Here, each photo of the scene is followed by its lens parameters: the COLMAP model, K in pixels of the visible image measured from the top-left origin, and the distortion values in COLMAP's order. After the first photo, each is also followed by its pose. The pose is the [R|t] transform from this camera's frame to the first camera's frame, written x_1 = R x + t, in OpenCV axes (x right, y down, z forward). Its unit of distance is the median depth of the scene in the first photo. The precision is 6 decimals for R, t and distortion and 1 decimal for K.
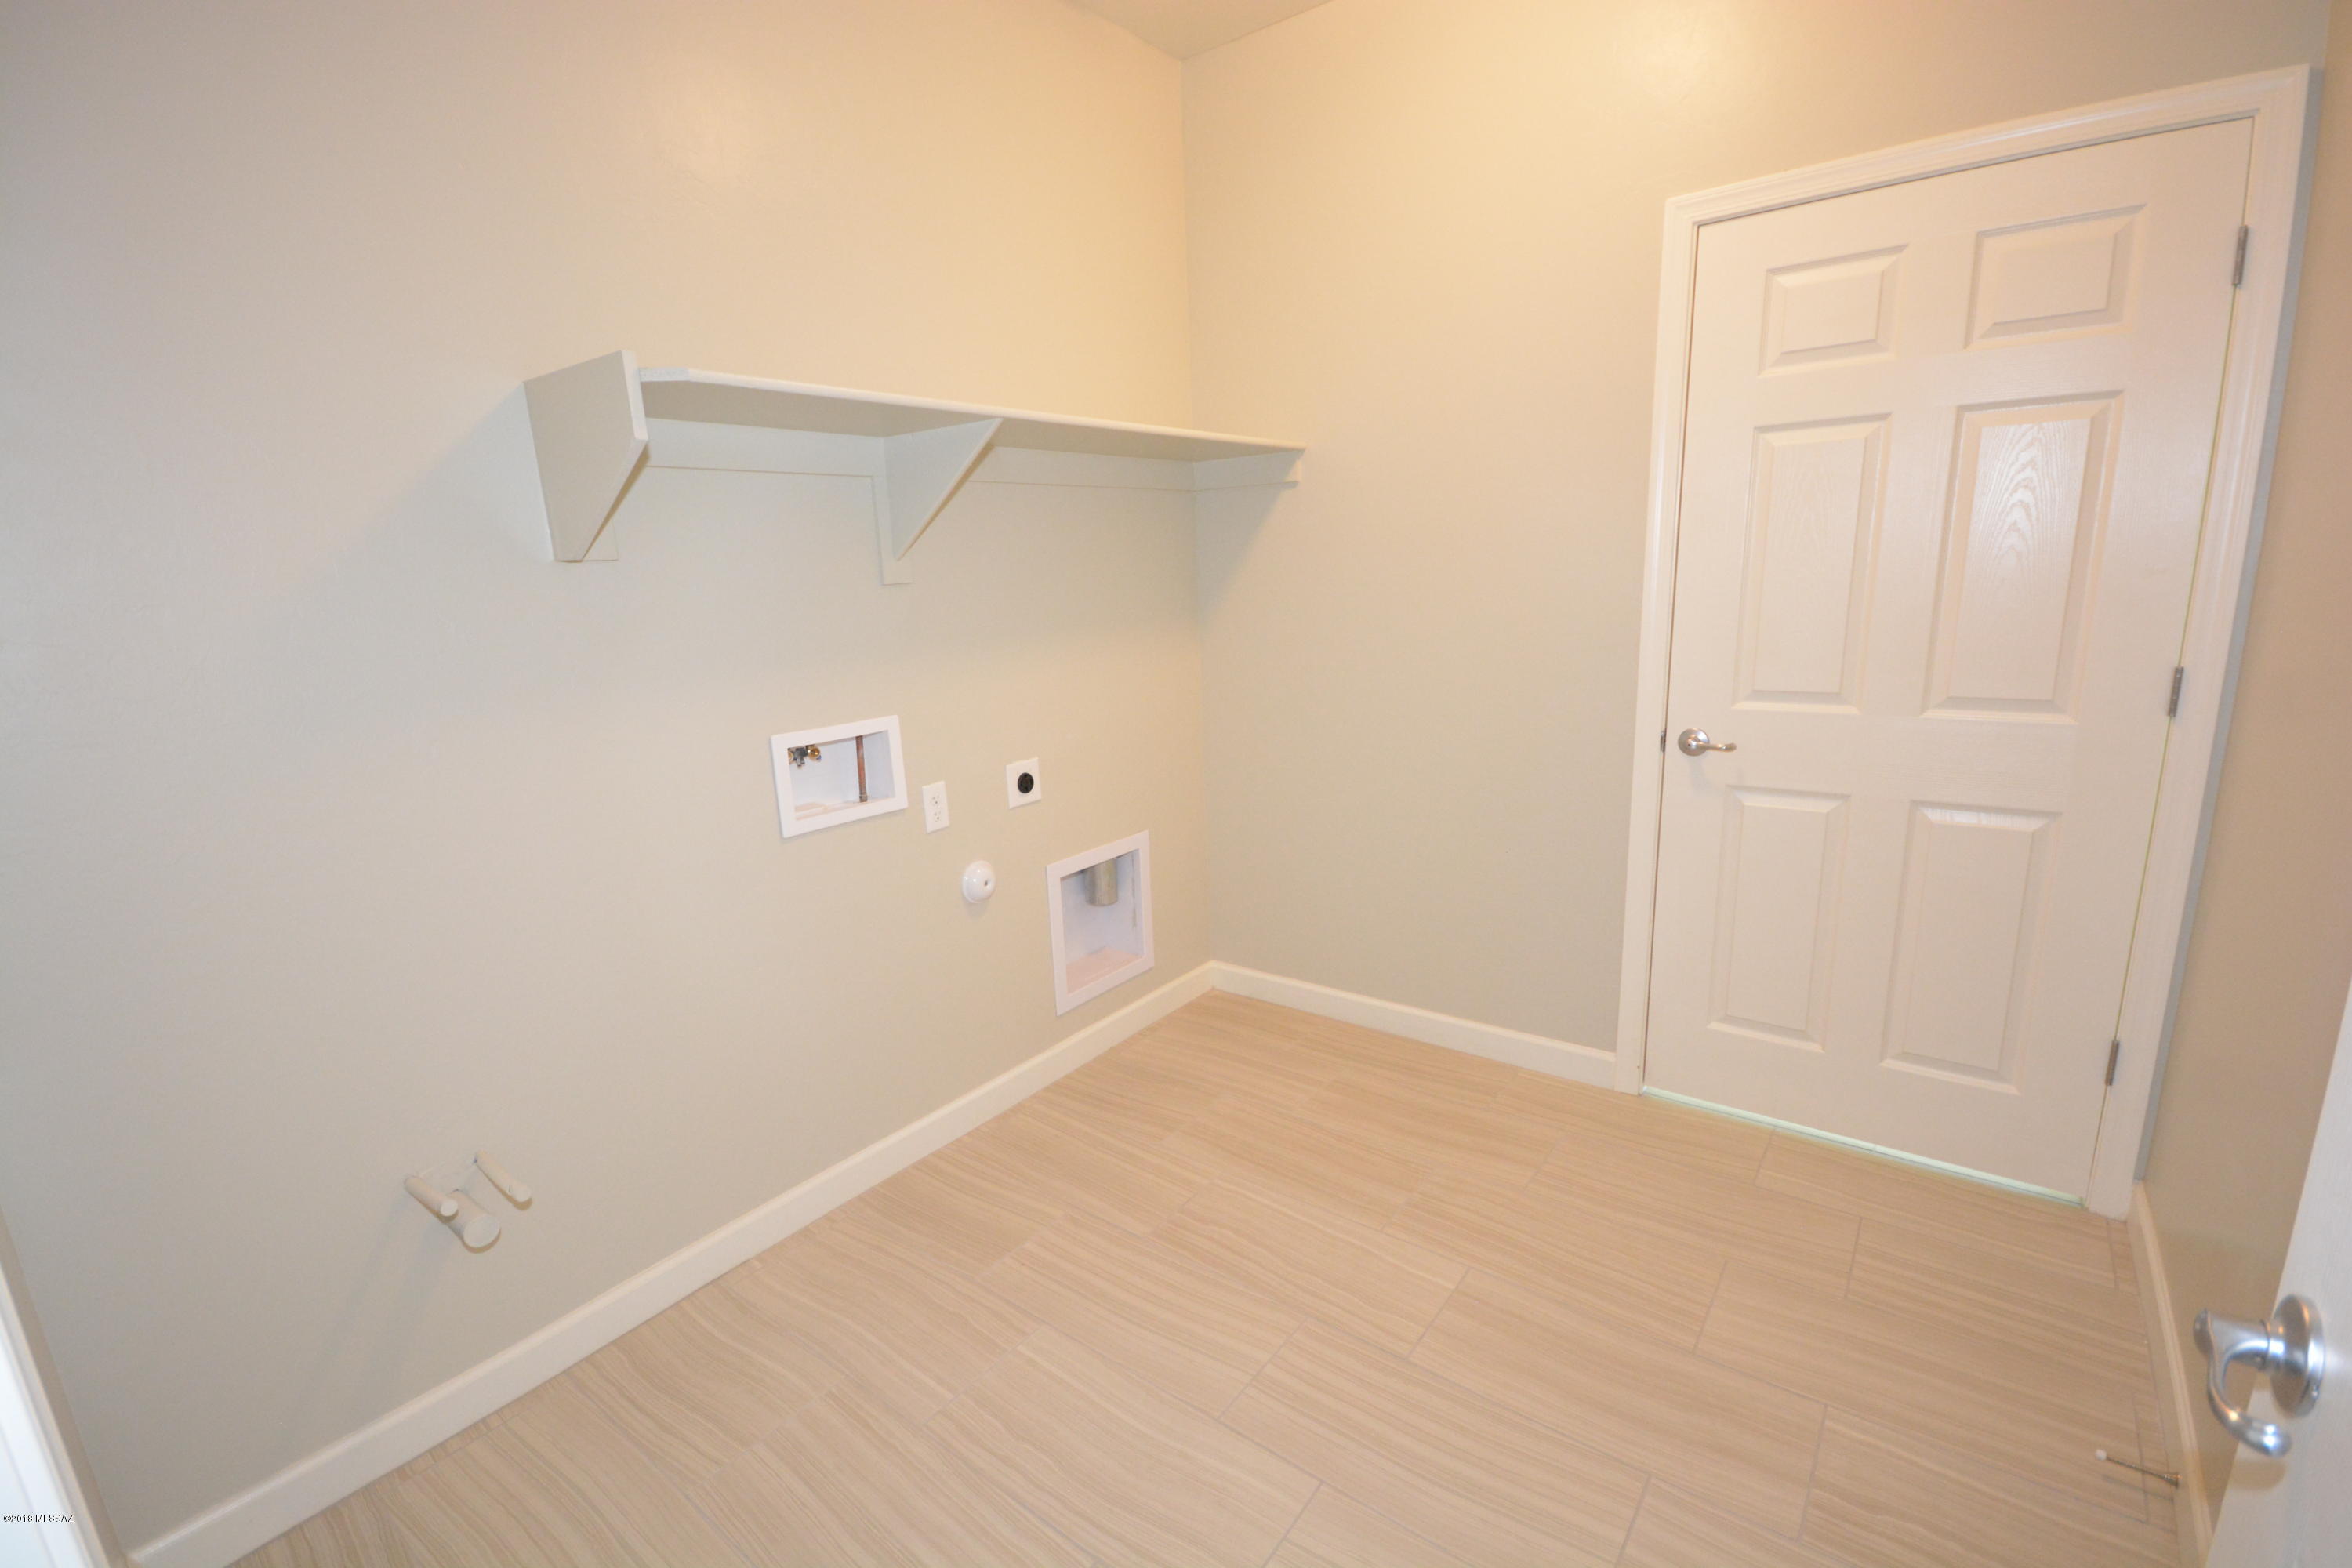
lens RADIAL K [[1035.2, 0, 1167.2], [0, 1035.2, 791.7], [0, 0, 1]] dist [0.008222, -0.010348]
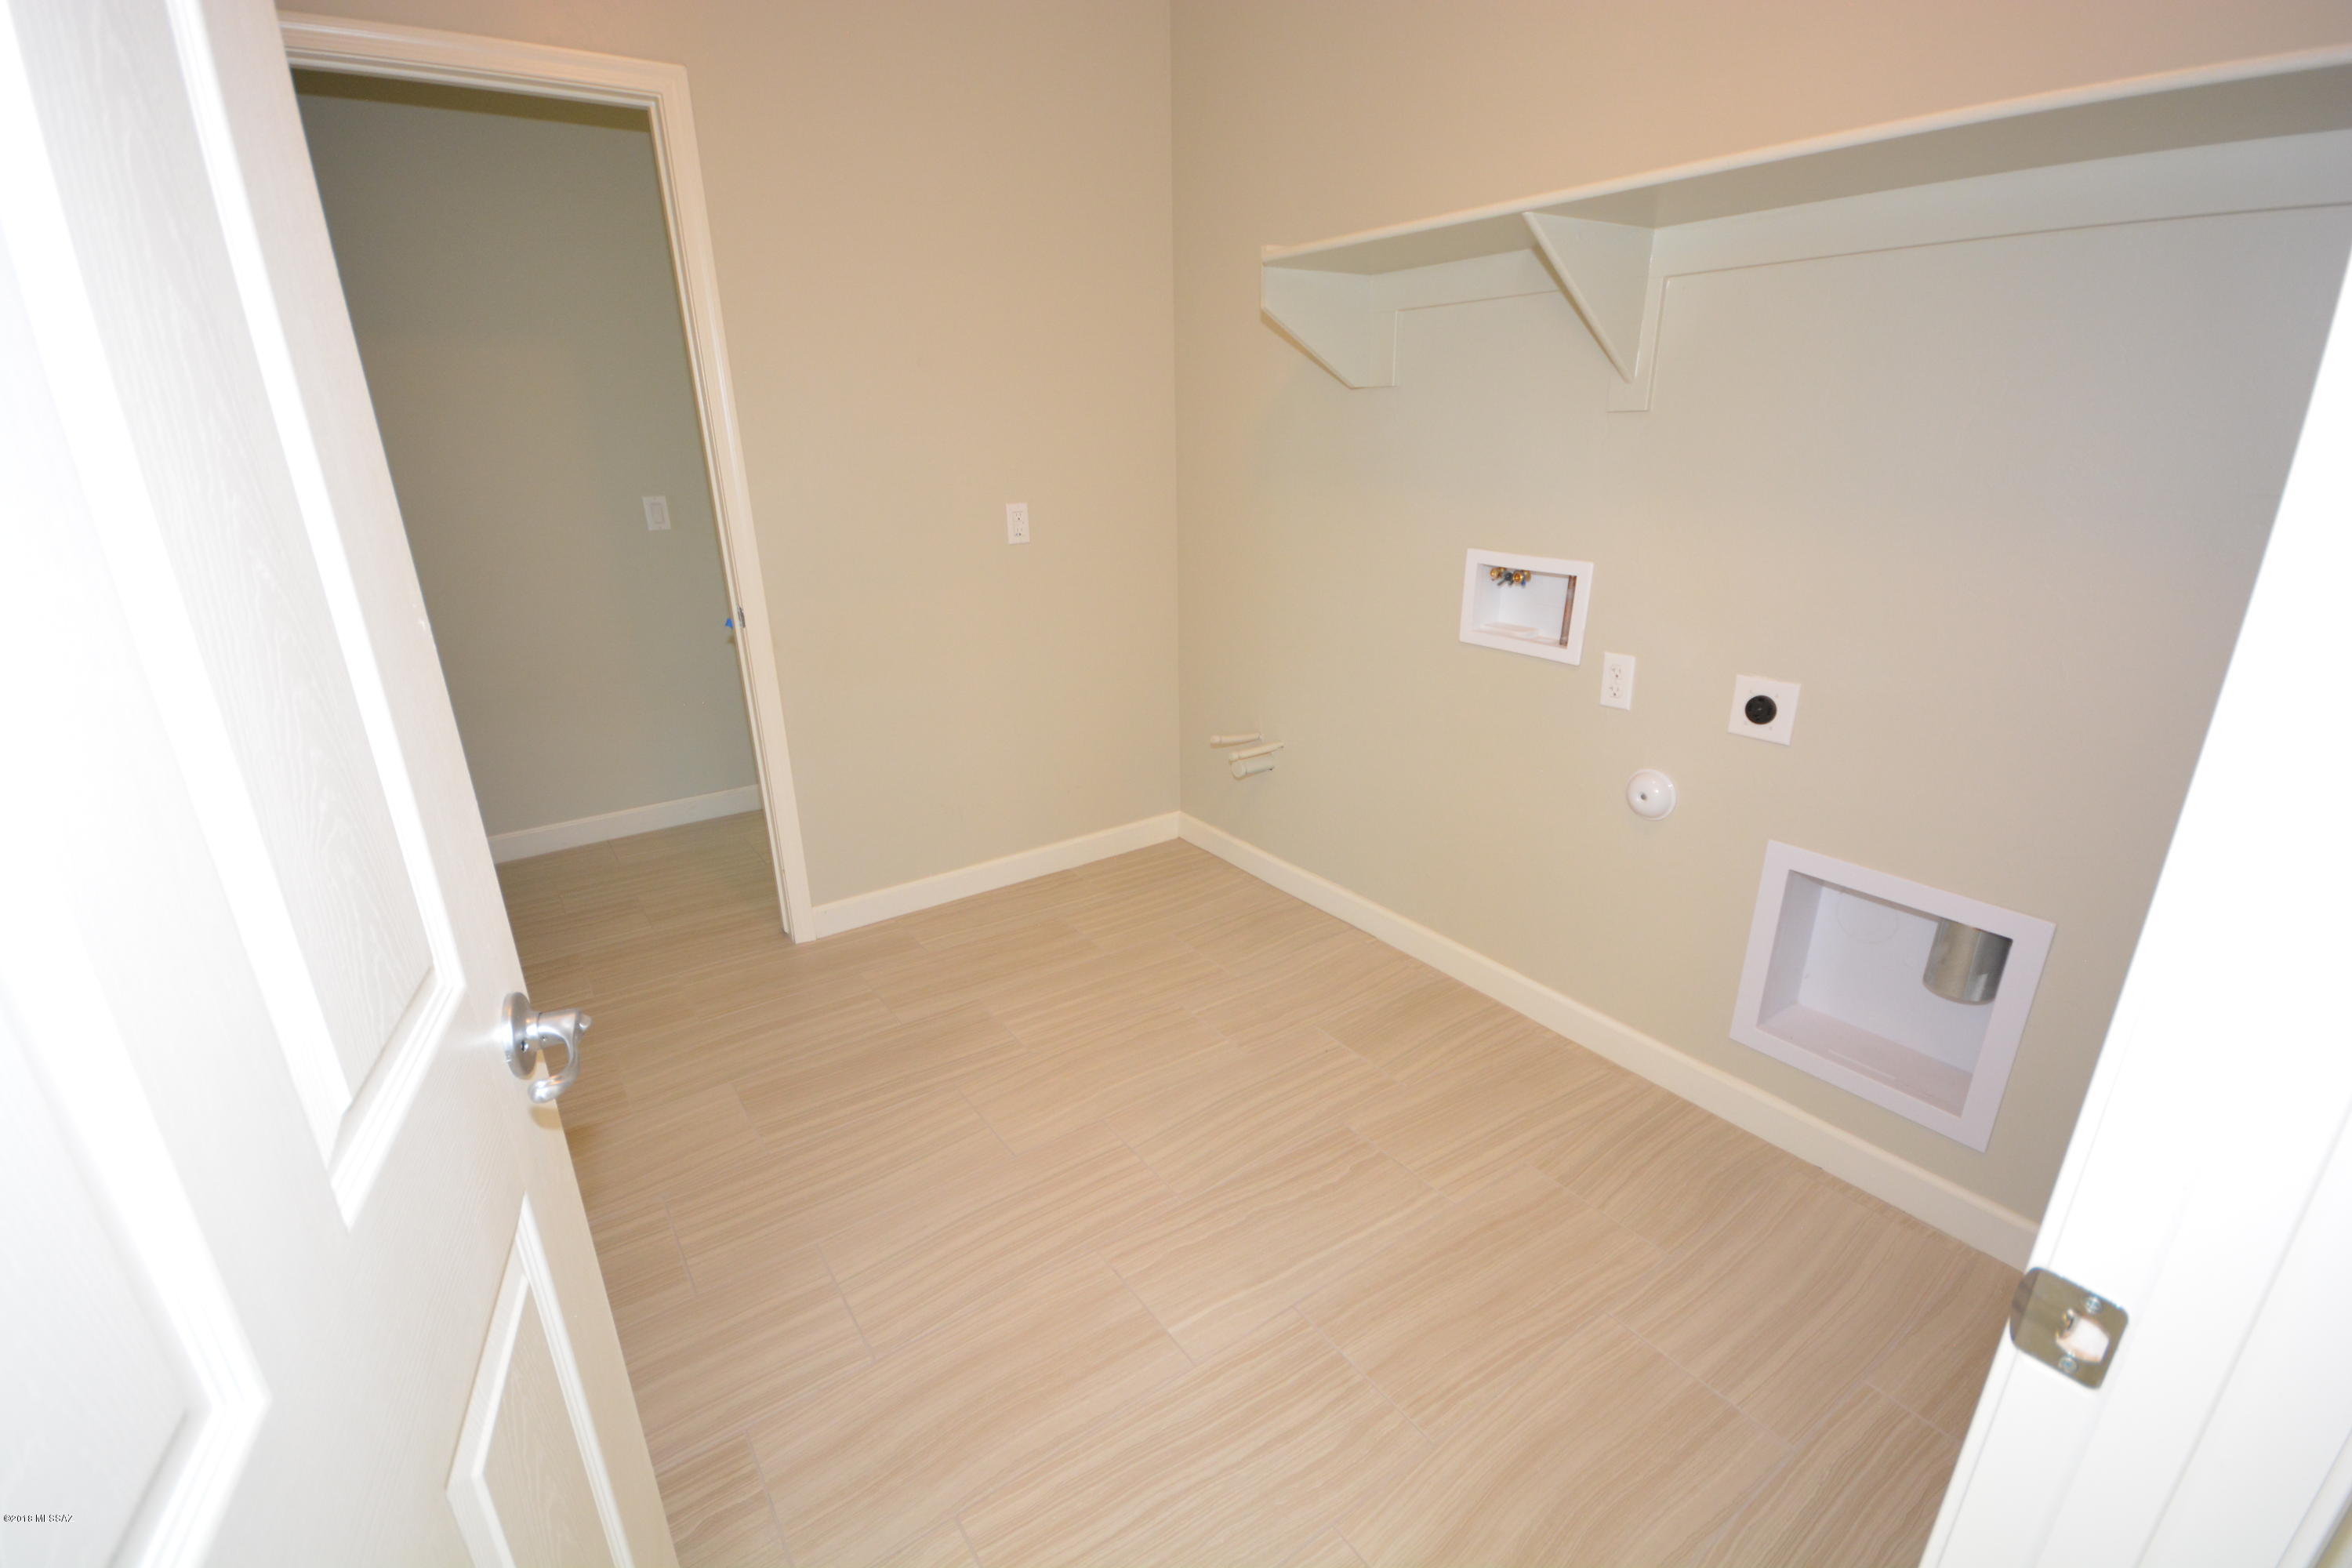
lens RADIAL K [[1035.2, 0, 1153.0], [0, 1035.2, 794.9], [0, 0, 1]] dist [0.008222, -0.010348]
pose [[-0.304110, 0.368454, -0.878498, 0.717818], [-0.175097, 0.884845, 0.431729, -0.215214], [0.936407, 0.285116, -0.204575, 0.872149]]
